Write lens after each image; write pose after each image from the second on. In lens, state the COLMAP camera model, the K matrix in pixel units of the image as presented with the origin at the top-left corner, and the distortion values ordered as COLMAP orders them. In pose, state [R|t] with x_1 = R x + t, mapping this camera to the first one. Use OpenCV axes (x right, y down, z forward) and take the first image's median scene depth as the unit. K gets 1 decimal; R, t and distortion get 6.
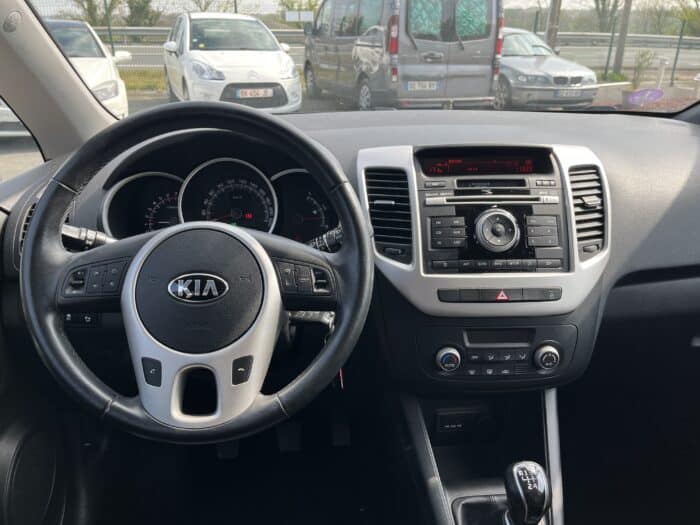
lens RADIAL K [[531.1, 0, 344.3], [0, 531.1, 263.5], [0, 0, 1]] dist [0.064212, -0.094496]
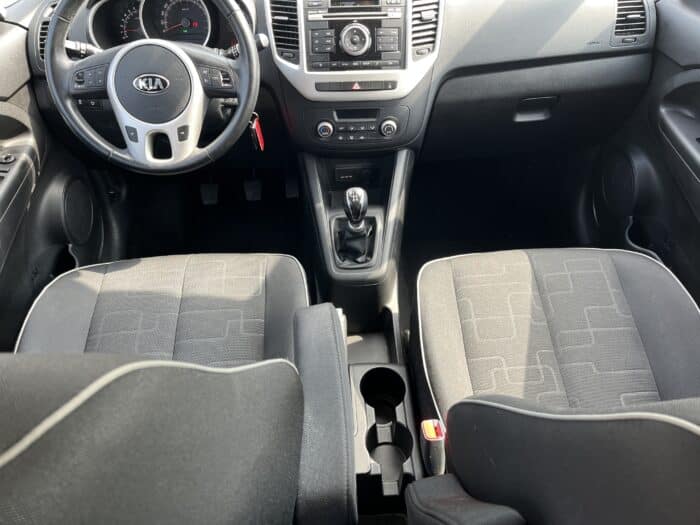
lens RADIAL K [[531.1, 0, 350.8], [0, 531.1, 255.8], [0, 0, 1]] dist [0.064212, -0.094496]
pose [[0.999541, 0.003142, -0.030125, 0.317586], [0.008339, 0.927616, 0.373441, -0.060248], [0.029117, -0.373521, 0.927164, -0.584098]]
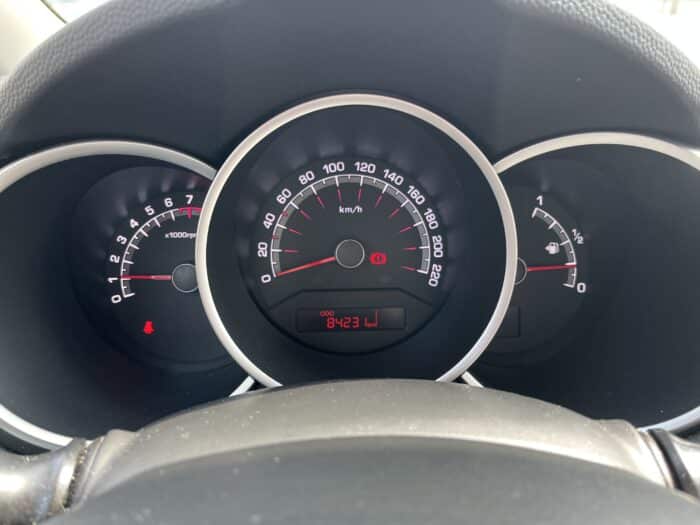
lens RADIAL K [[531.1, 0, 350.4], [0, 531.1, 261.1], [0, 0, 1]] dist [0.064212, -0.094496]
pose [[0.999647, 0.014425, -0.022325, -0.234797], [-0.013273, 0.998616, 0.050895, -0.130212], [0.023028, -0.050581, 0.998454, 0.757581]]
